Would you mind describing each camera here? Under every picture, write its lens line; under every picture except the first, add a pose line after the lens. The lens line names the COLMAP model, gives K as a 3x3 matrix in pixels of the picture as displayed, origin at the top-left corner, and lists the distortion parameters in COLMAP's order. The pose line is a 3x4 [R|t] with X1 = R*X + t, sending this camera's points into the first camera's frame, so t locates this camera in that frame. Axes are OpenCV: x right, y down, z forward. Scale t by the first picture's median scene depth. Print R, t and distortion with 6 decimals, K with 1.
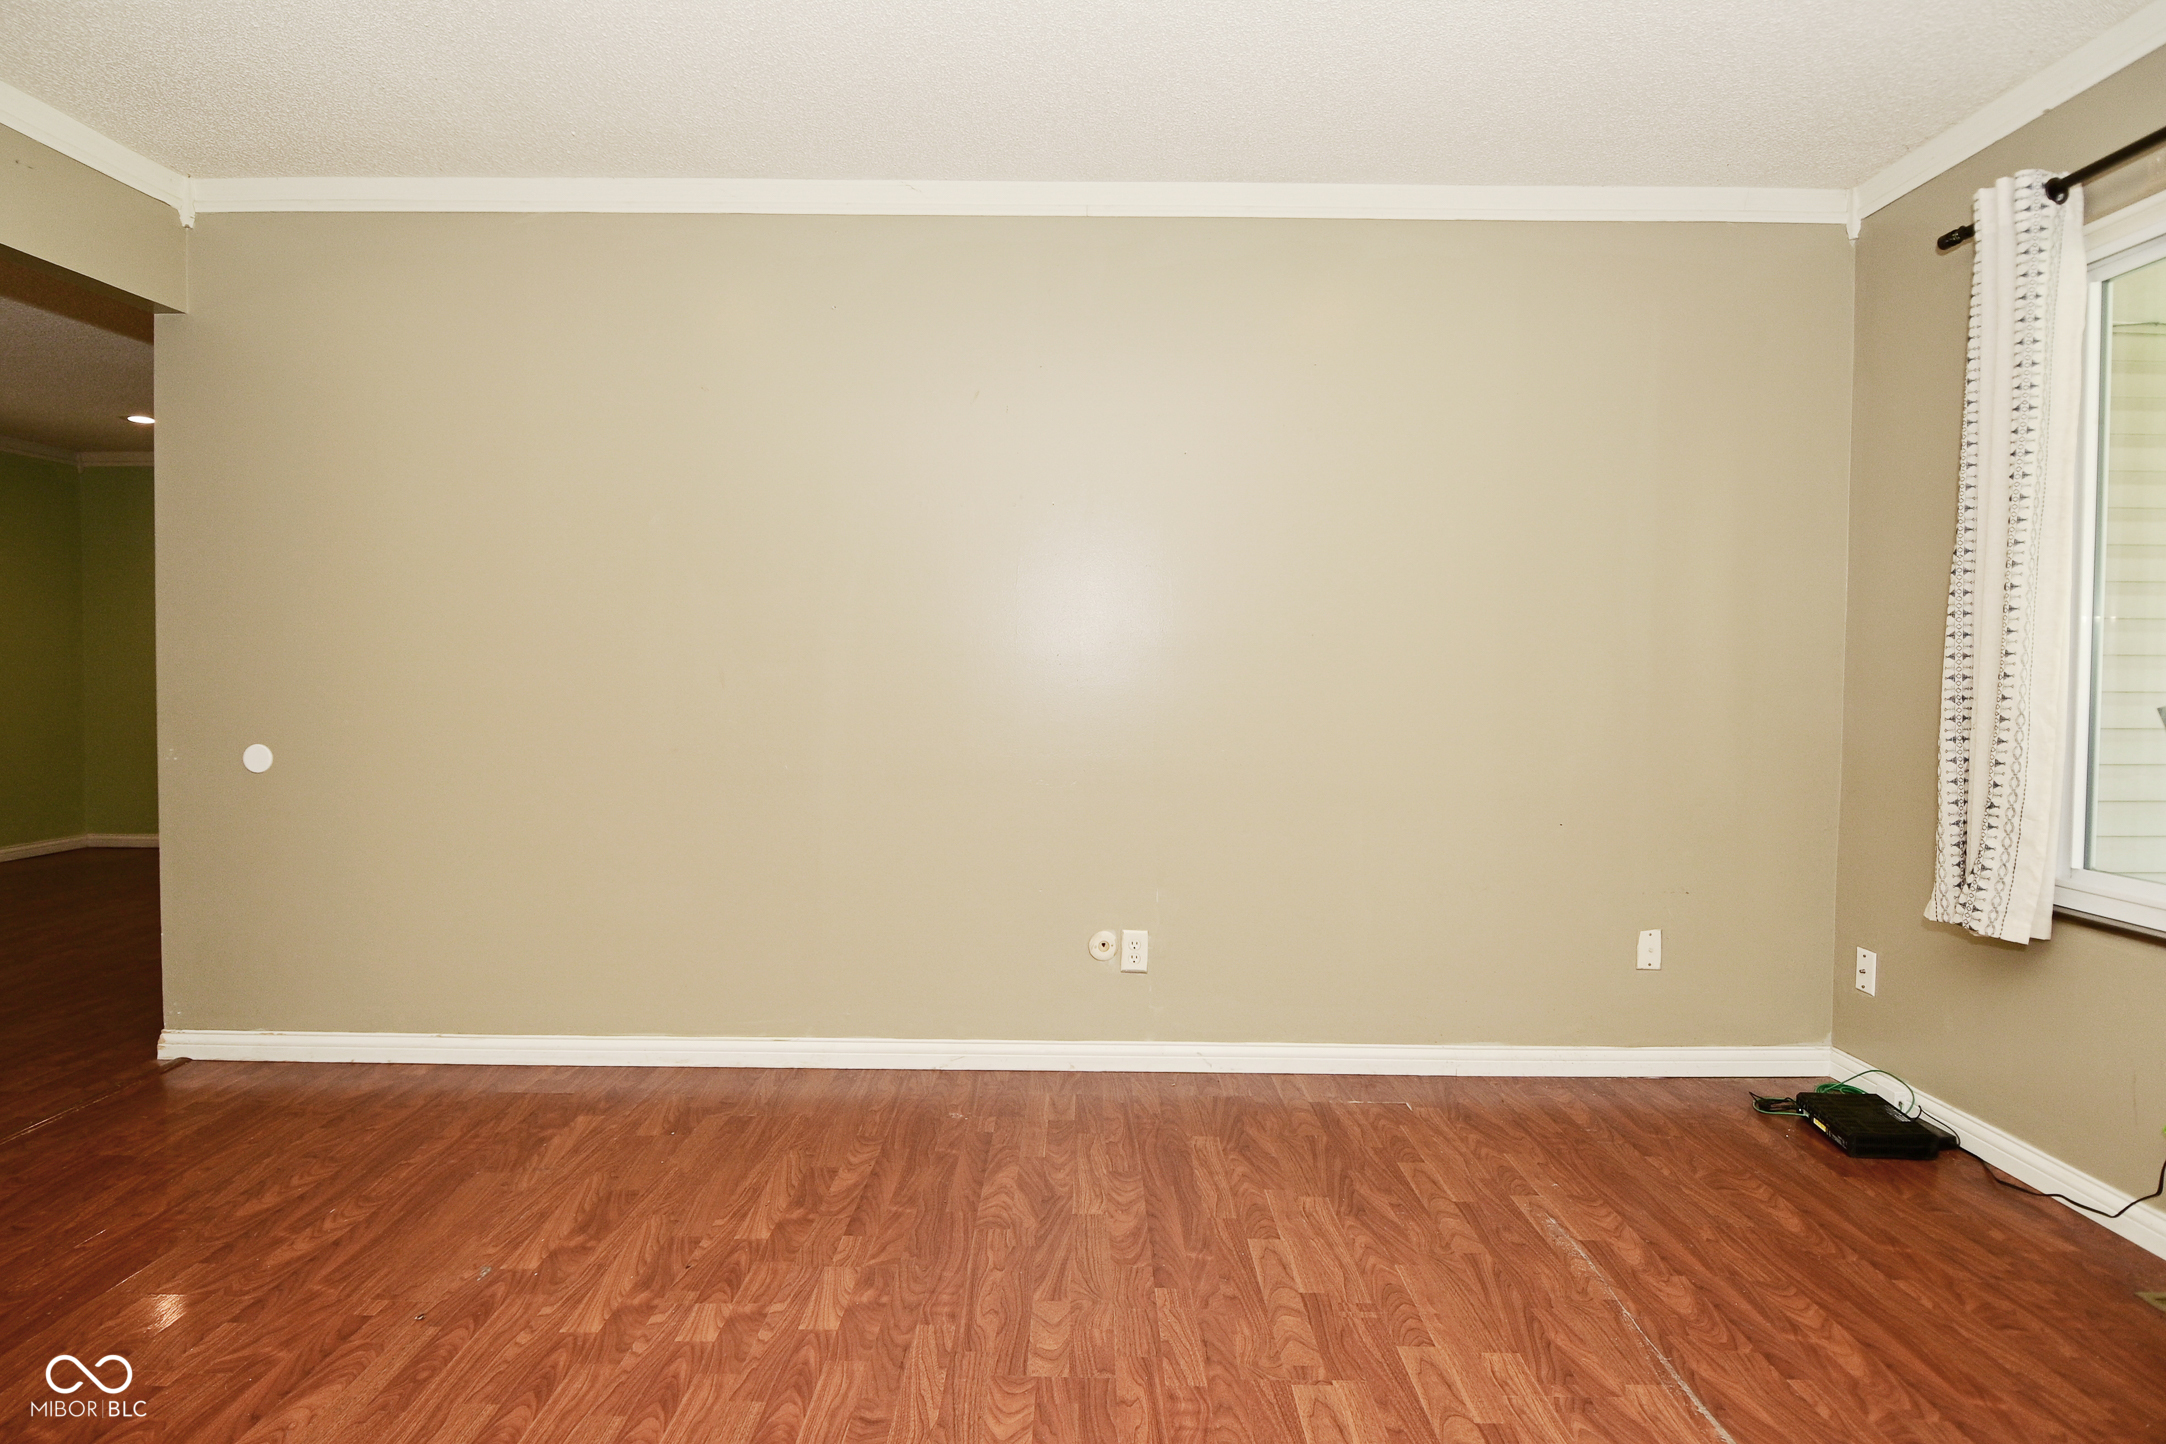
lens RADIAL K [[1143.4, 0, 1090.7], [0, 1143.4, 719.7], [0, 0, 1]] dist [0.003587, -0.000135]
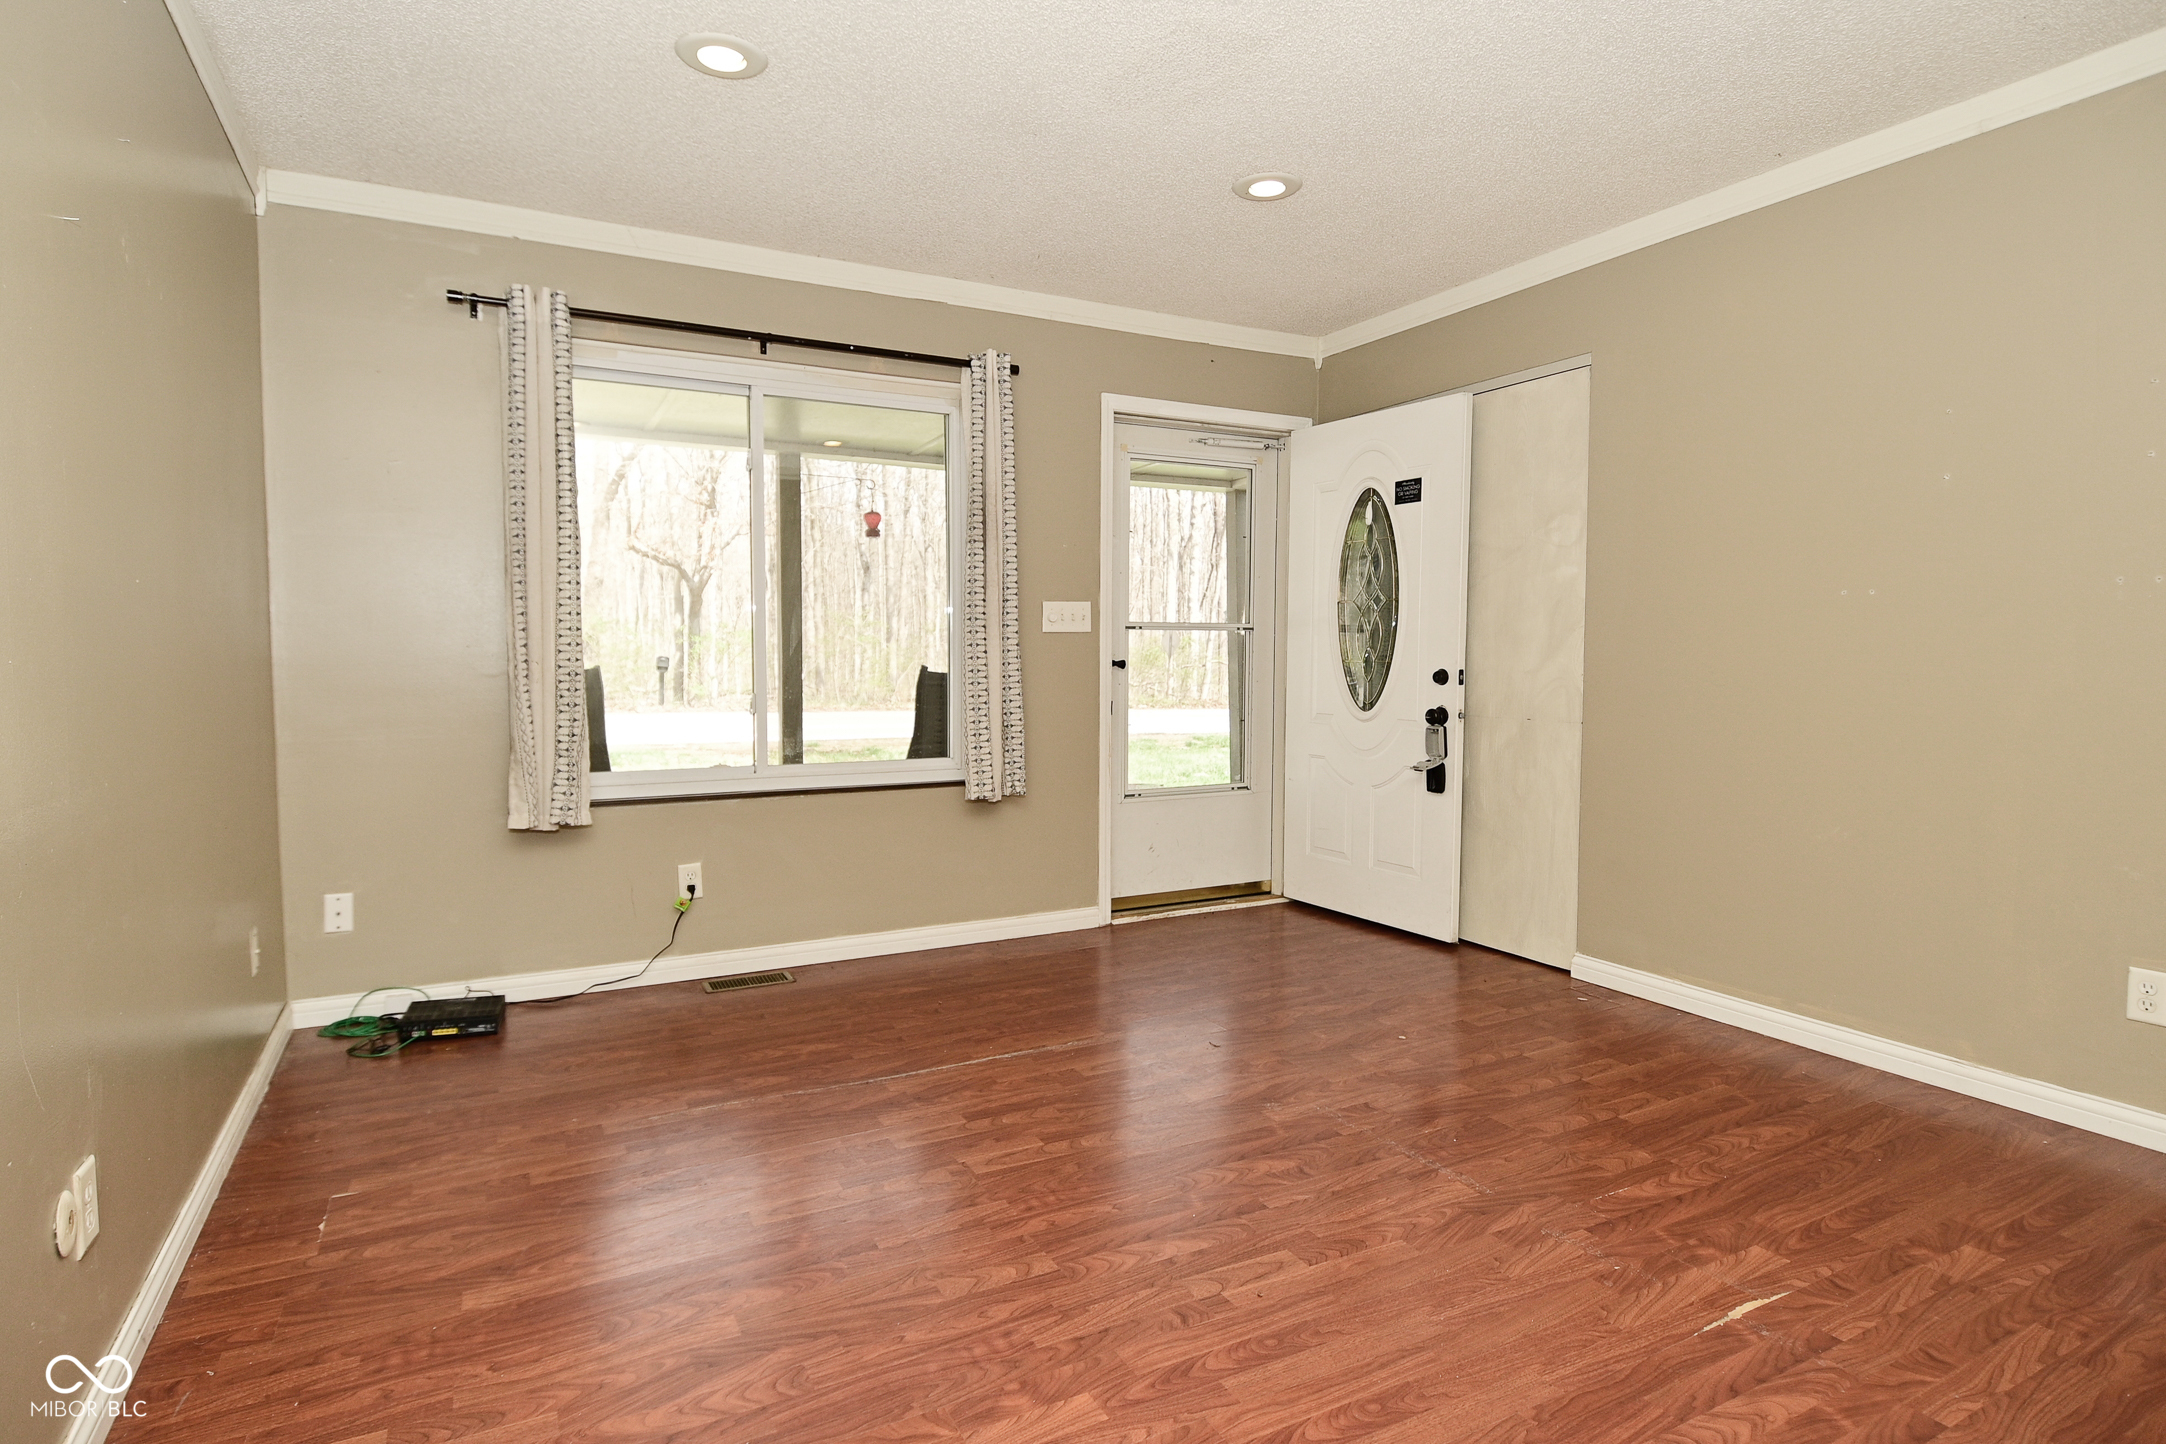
lens RADIAL K [[1143.4, 0, 1089.1], [0, 1143.4, 720.4], [0, 0, 1]] dist [0.003587, -0.000135]
pose [[-0.476412, -0.057574, 0.877335, -0.907412], [0.029567, 0.996240, 0.081432, -0.046026], [-0.878725, 0.064735, -0.472919, 1.305225]]
